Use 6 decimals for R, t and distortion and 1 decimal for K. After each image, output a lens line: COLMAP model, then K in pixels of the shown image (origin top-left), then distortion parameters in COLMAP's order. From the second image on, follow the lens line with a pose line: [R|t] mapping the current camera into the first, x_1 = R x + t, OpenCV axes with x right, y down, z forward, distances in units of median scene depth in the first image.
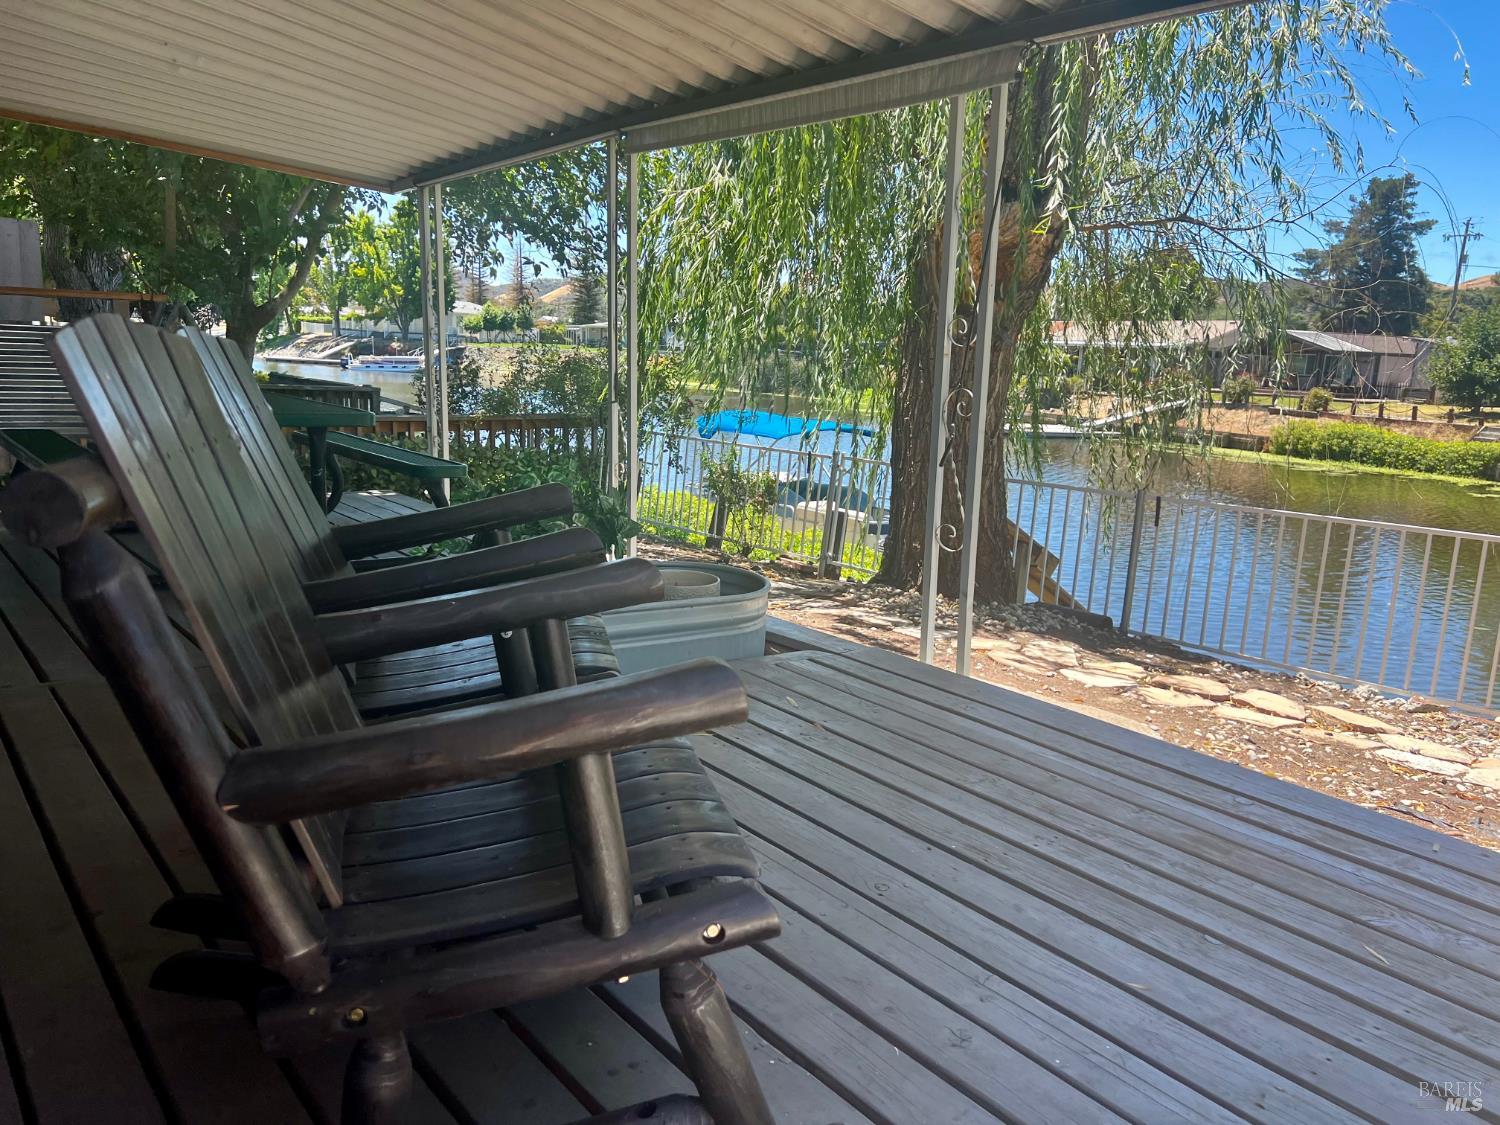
lens RADIAL K [[1118.9, 0, 740.0], [0, 1118.9, 566.9], [0, 0, 1]] dist [0.045530, -0.055045]
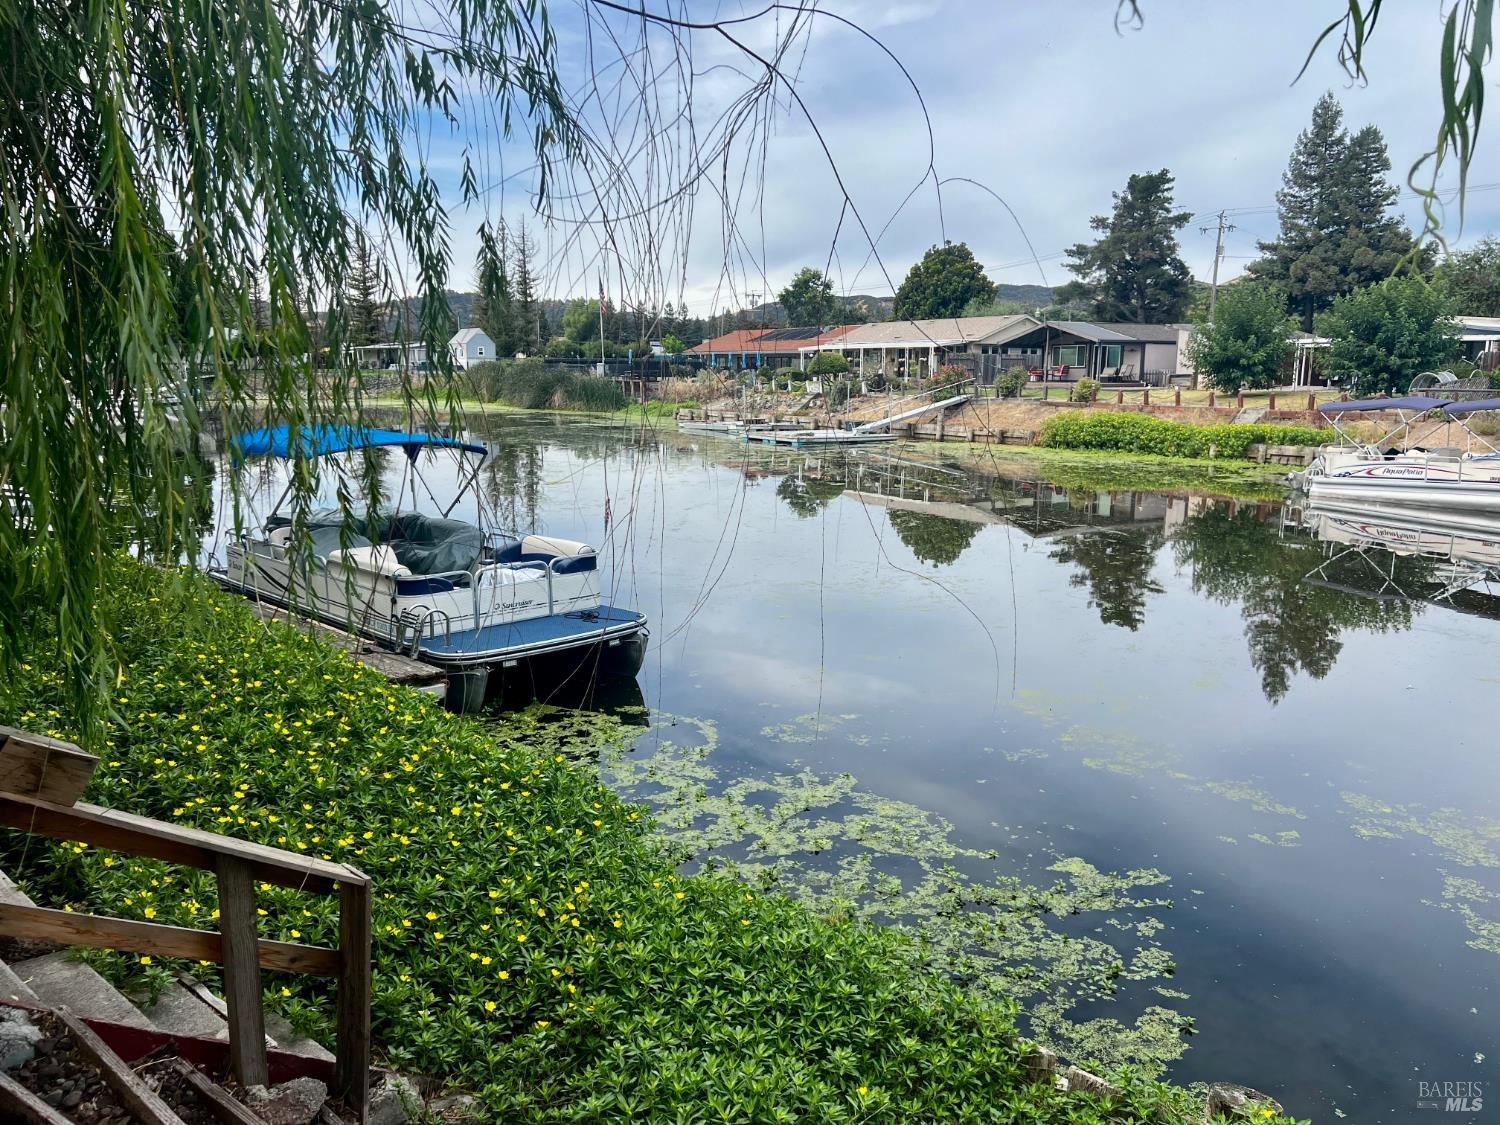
lens RADIAL K [[1118.9, 0, 752.4], [0, 1118.9, 563.6], [0, 0, 1]] dist [0.045530, -0.055045]
pose [[0.985563, -0.072262, 0.153113, 0.579439], [0.074998, 0.997110, -0.012162, -0.069160], [-0.151791, 0.023470, 0.988134, 0.734677]]
